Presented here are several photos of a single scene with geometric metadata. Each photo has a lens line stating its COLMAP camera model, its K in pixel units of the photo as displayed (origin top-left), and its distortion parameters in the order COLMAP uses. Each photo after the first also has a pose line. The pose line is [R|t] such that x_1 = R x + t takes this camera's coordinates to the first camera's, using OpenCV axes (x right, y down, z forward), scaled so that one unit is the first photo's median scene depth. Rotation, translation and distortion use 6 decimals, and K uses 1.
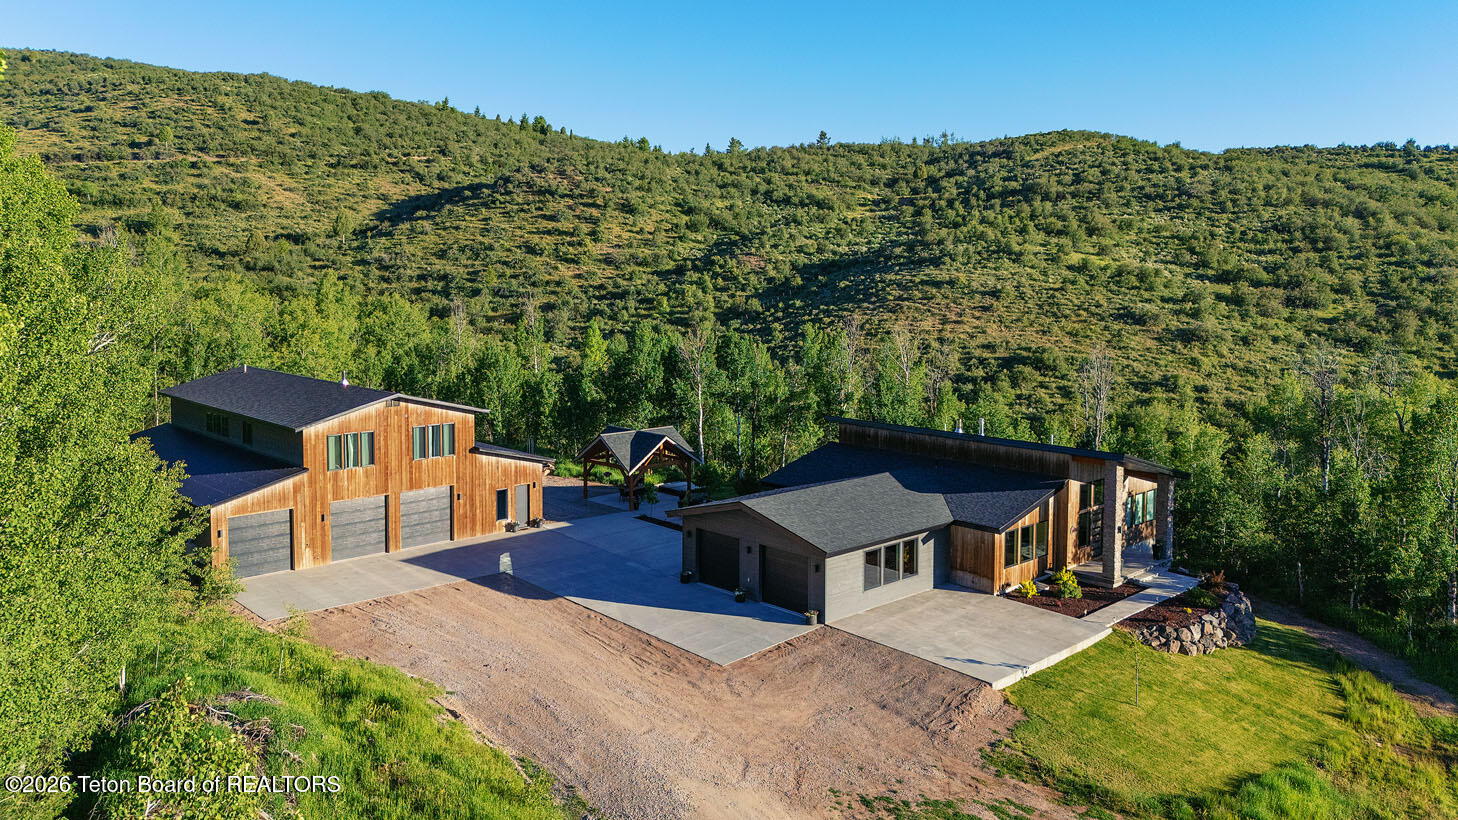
lens RADIAL K [[1085.4, 0, 728.9], [0, 1085.4, 367.6], [0, 0, 1]] dist [0.072891, -0.072081]
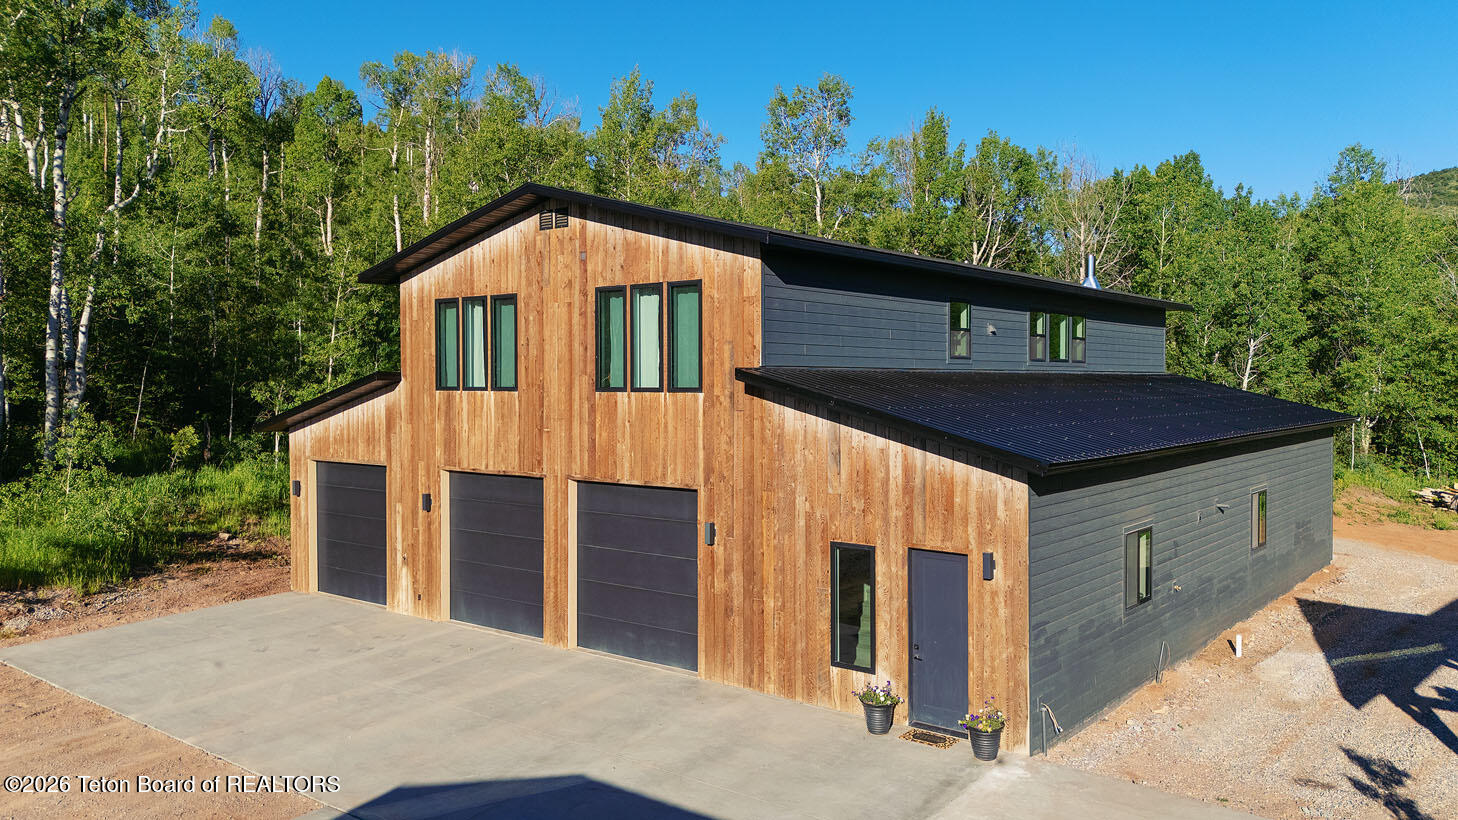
lens RADIAL K [[1085.4, 0, 728.9], [0, 1085.4, 367.6], [0, 0, 1]] dist [0.072891, -0.072081]
pose [[0.150462, -0.014329, -0.988512, 0.014827], [-0.085227, 0.995984, -0.027410, 0.026874], [0.984935, 0.088372, 0.148637, 0.316989]]
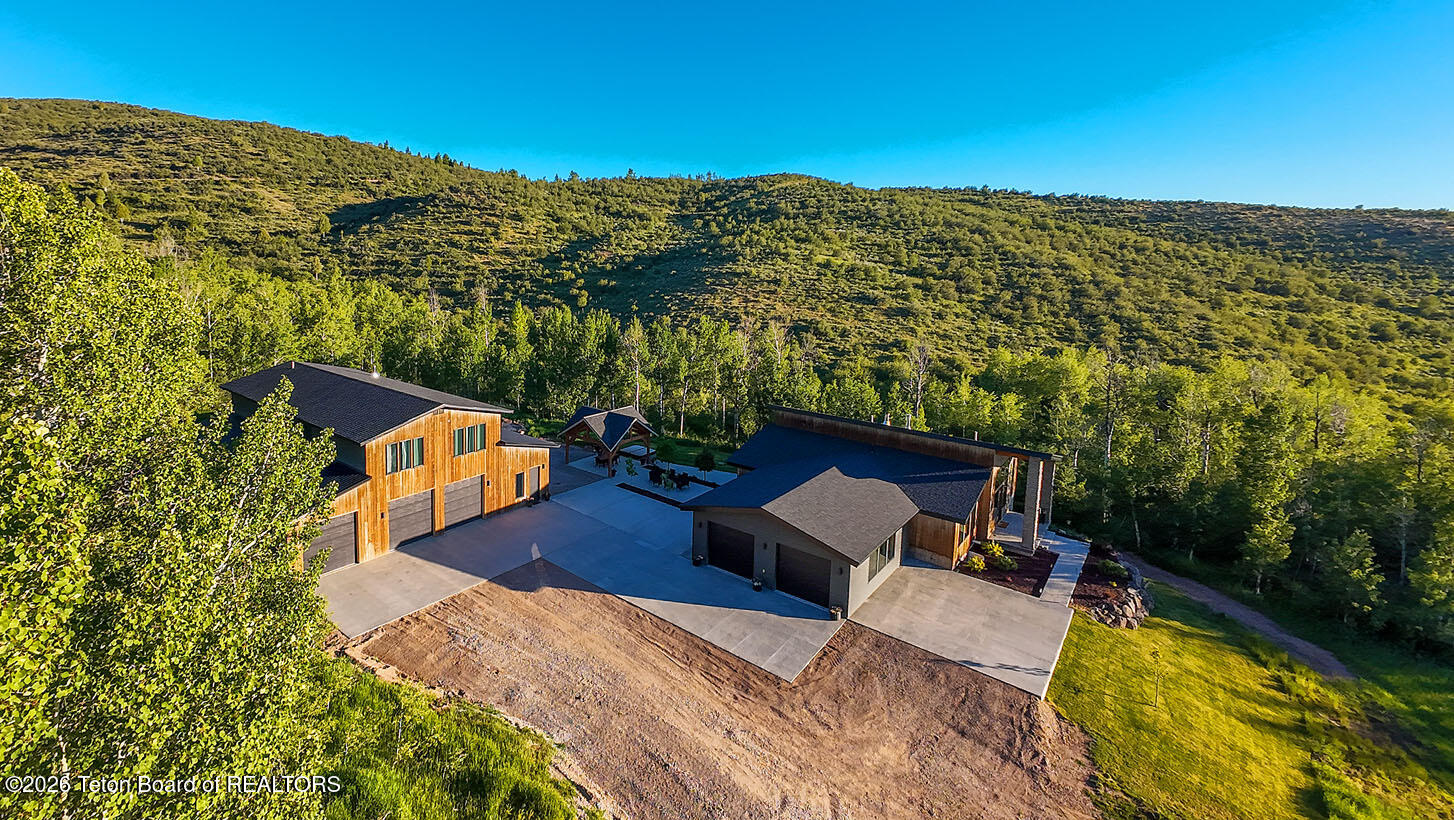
lens RADIAL K [[667.0, 0, 620.6], [0, 667.0, 327.9], [0, 0, 1]] dist [0.002077, 0.000403]
pose [[0.995280, 0.002908, 0.097002, -0.057849], [-0.005232, 0.999705, 0.023709, -0.022892], [-0.096905, -0.024104, 0.995002, 0.087381]]
